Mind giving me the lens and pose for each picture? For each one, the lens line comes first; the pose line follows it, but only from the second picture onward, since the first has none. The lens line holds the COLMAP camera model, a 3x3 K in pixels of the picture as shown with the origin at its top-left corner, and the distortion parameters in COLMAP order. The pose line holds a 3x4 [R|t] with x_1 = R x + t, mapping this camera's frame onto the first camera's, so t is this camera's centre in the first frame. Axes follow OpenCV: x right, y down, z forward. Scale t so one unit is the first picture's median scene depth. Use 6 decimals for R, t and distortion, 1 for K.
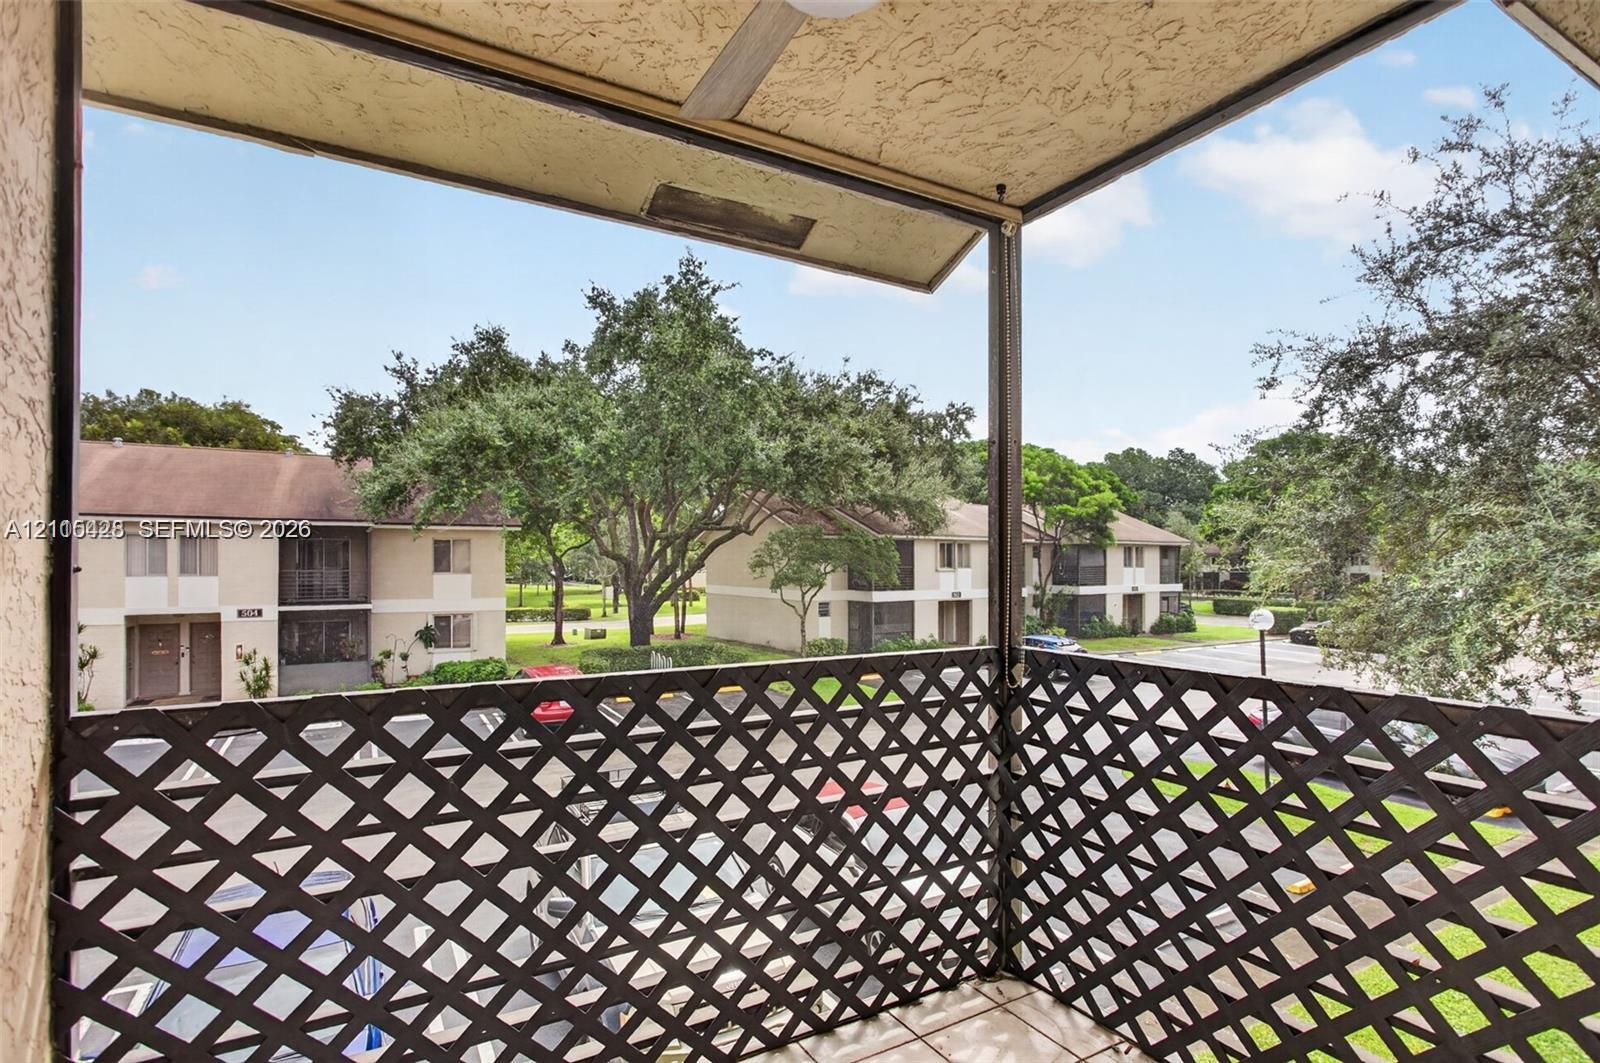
lens RADIAL K [[800.4, 0, 798.6], [0, 800.4, 565.1], [0, 0, 1]] dist [-0.003855, -0.000553]
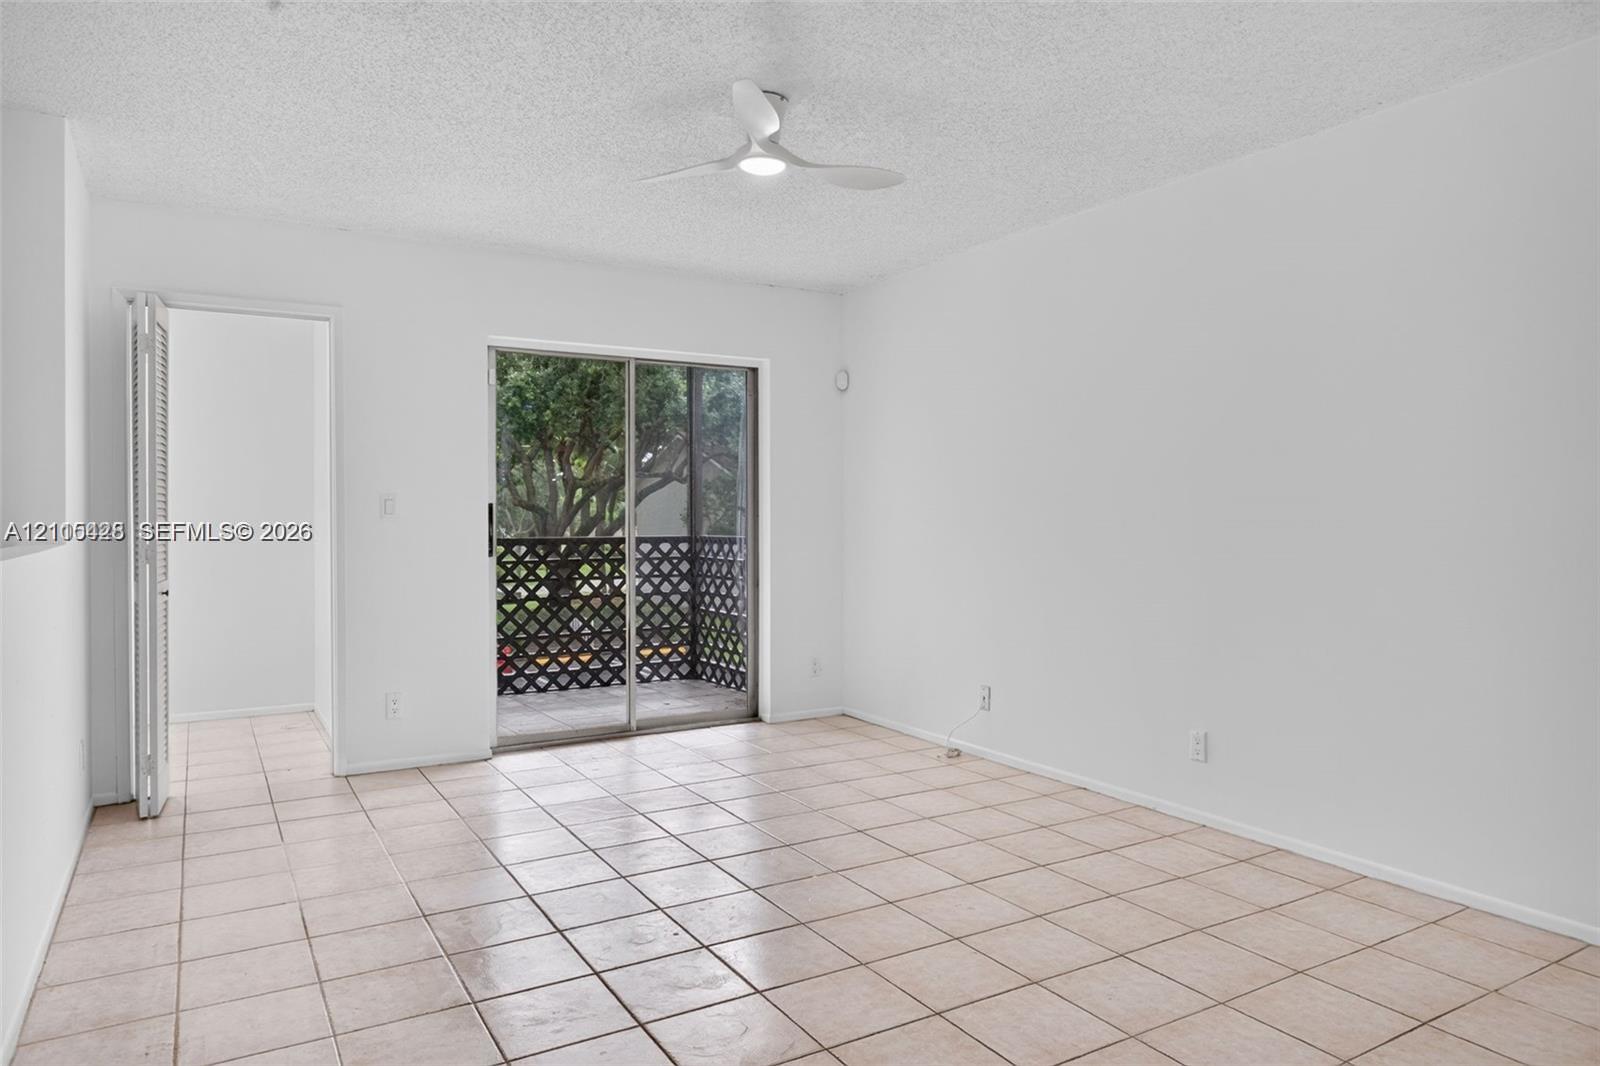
lens RADIAL K [[1023.0, 0, 800.0], [0, 1023.0, 533.0], [0, 0, 1]] dist [-0.006510, -0.001311]
pose [[0.999570, 0.000935, 0.029313, 0.052497], [-0.001294, 0.999924, 0.012234, 0.006247], [-0.029300, -0.012267, 0.999495, -0.212979]]
